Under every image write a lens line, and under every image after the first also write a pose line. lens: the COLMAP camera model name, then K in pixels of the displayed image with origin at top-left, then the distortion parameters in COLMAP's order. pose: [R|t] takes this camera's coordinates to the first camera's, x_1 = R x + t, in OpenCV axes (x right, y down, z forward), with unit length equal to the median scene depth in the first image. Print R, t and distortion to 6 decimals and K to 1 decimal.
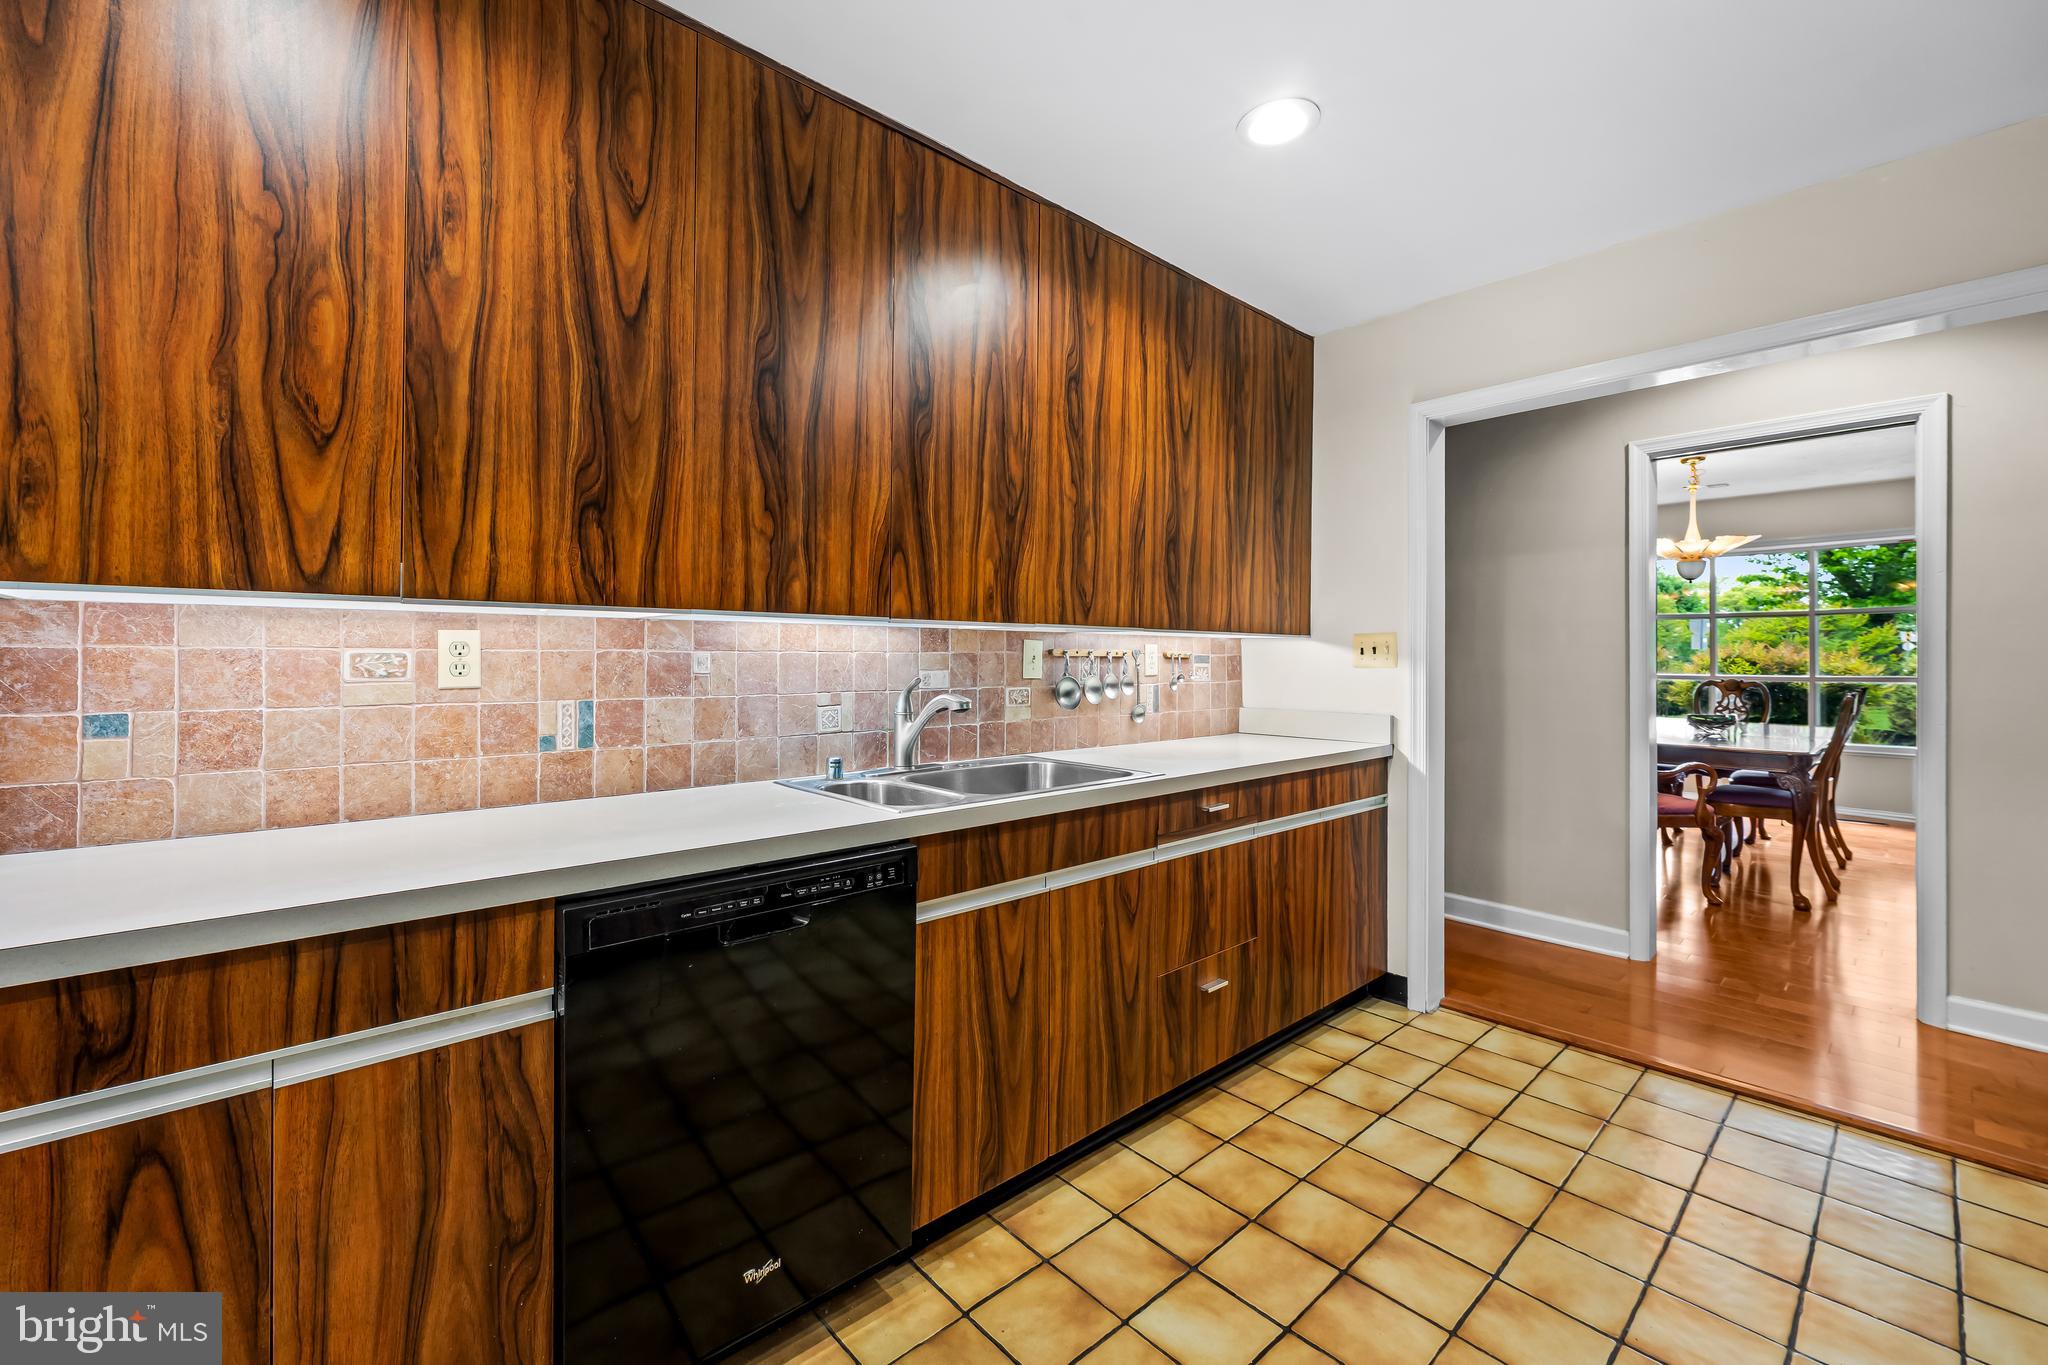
lens RADIAL K [[830.6, 0, 1019.4], [0, 830.6, 660.2], [0, 0, 1]] dist [-0.007789, -0.000341]
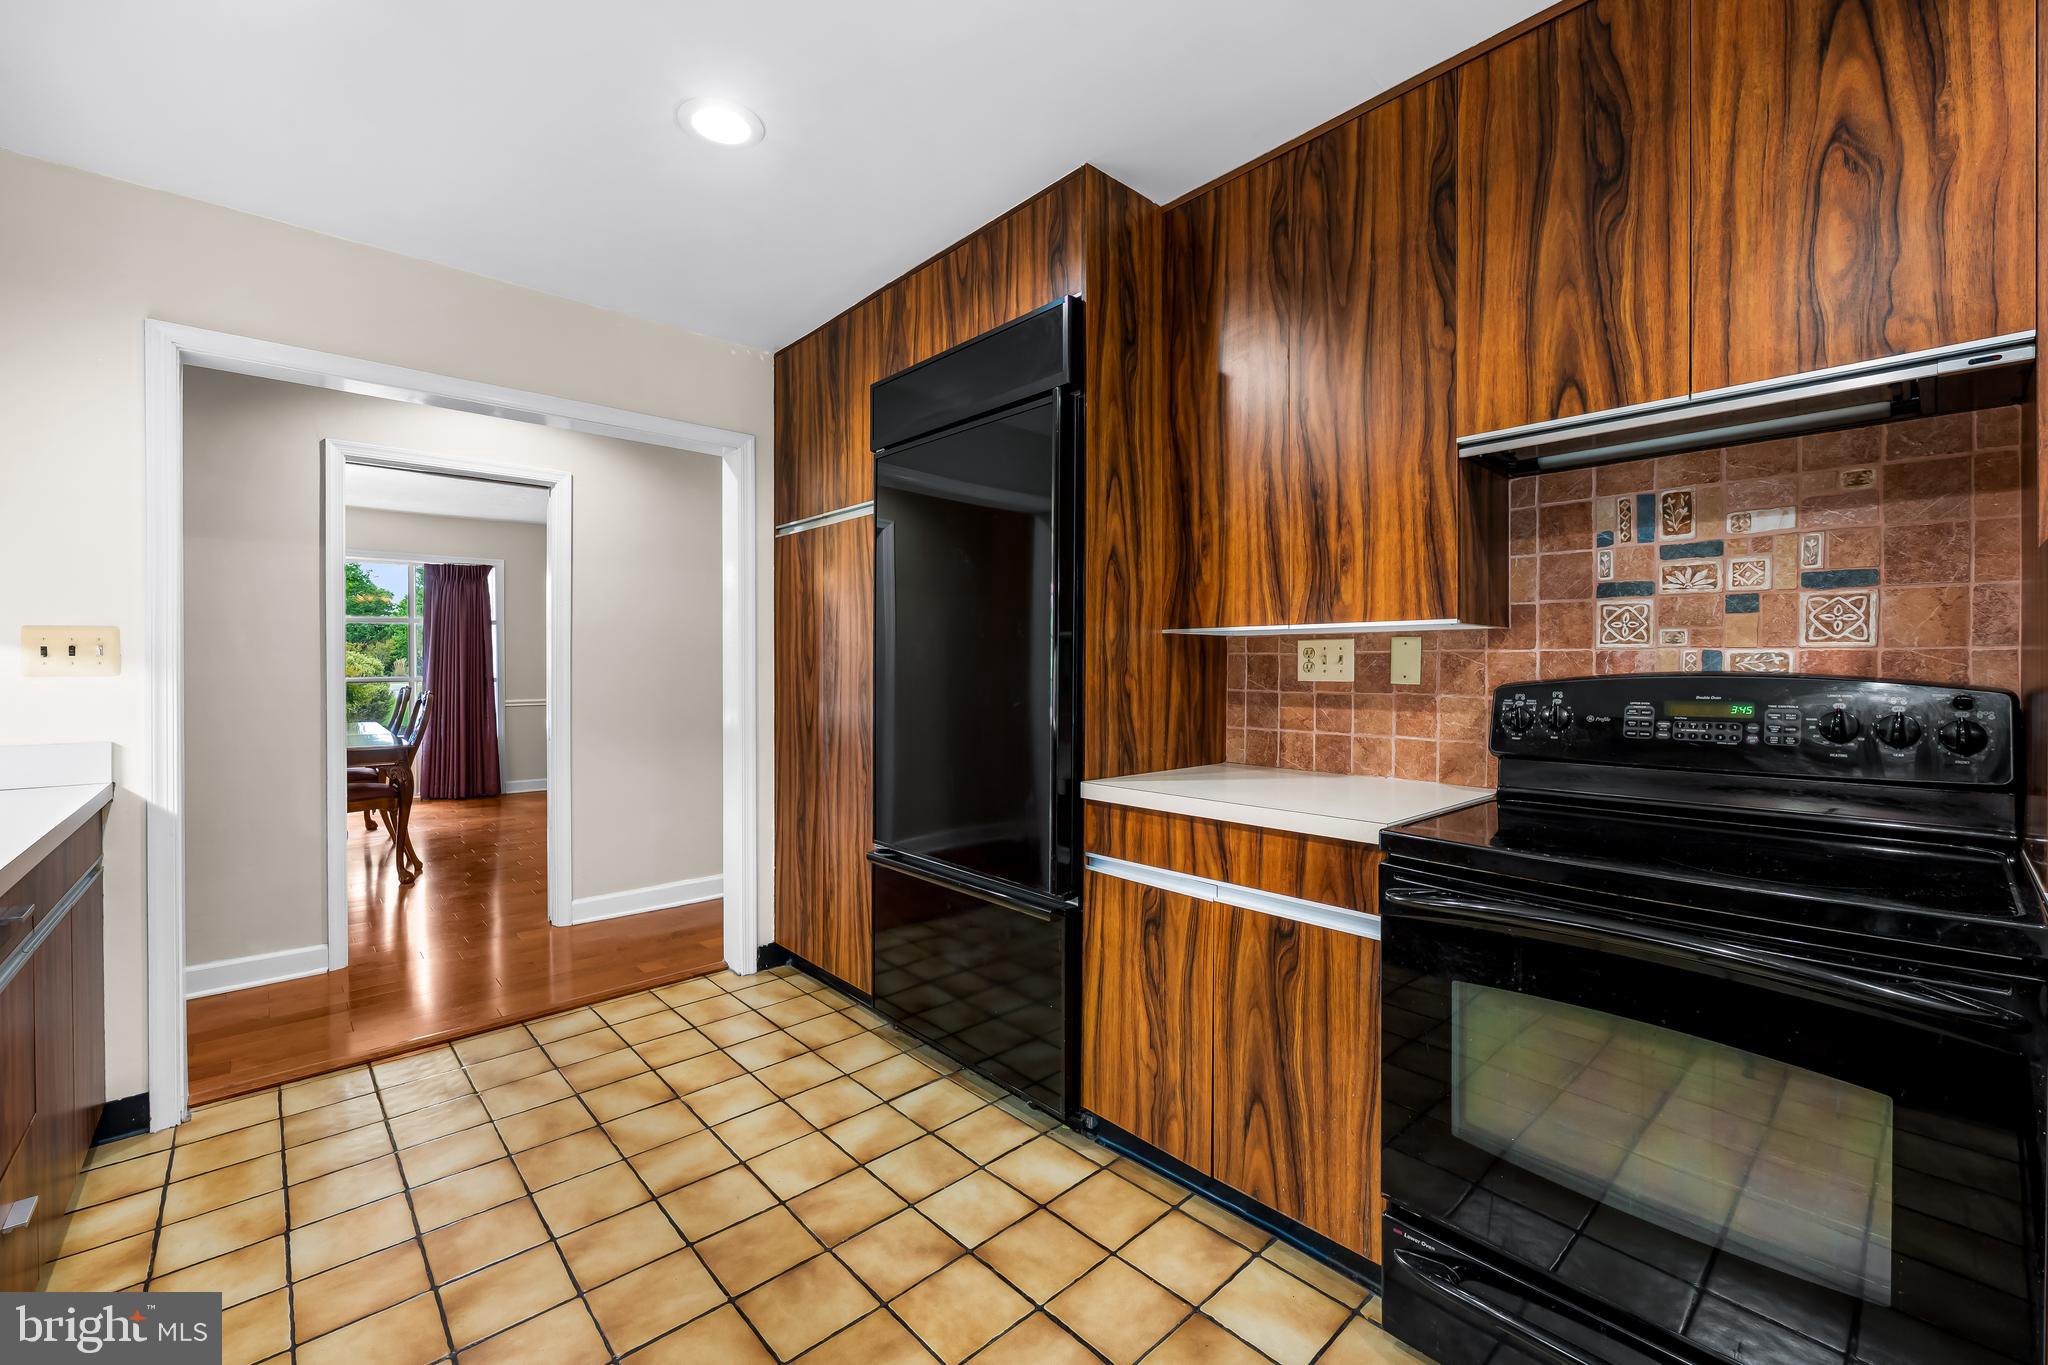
lens RADIAL K [[830.6, 0, 1025.7], [0, 830.6, 667.9], [0, 0, 1]] dist [-0.007789, -0.000341]
pose [[-0.023361, -0.006683, 0.999705, -0.381926], [0.001542, 0.999976, 0.006721, -0.002708], [-0.999726, 0.001699, -0.023350, 0.306738]]
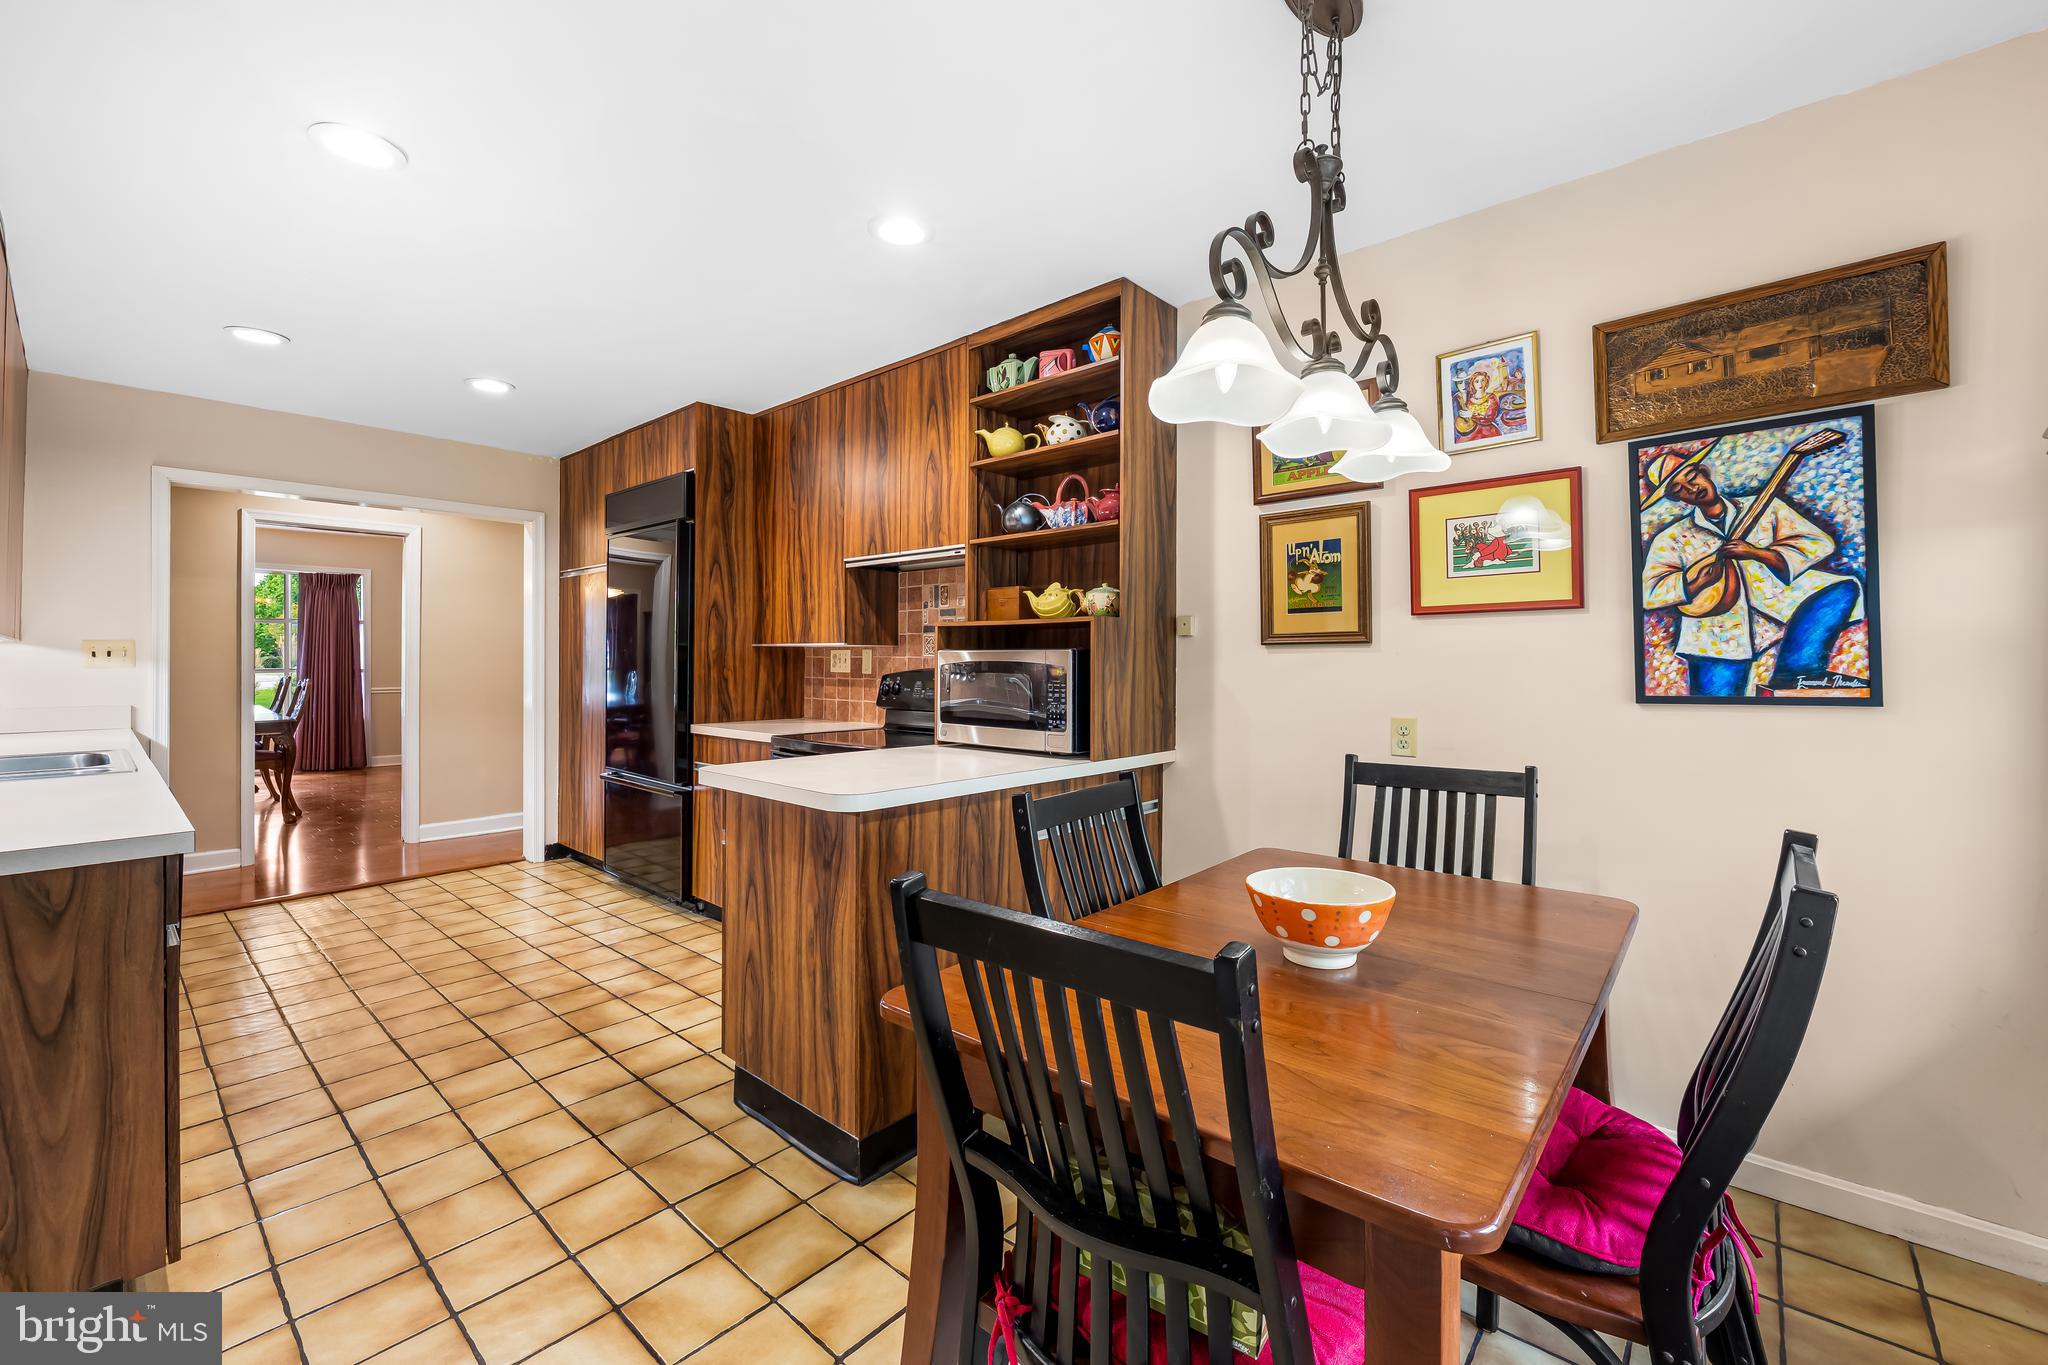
lens RADIAL K [[830.6, 0, 1026.5], [0, 830.6, 658.0], [0, 0, 1]] dist [-0.007789, -0.000341]
pose [[-0.130088, -0.004162, 0.991494, -1.343647], [-0.002675, 0.999989, 0.003847, -0.020660], [-0.991499, -0.002152, -0.130098, -0.277328]]
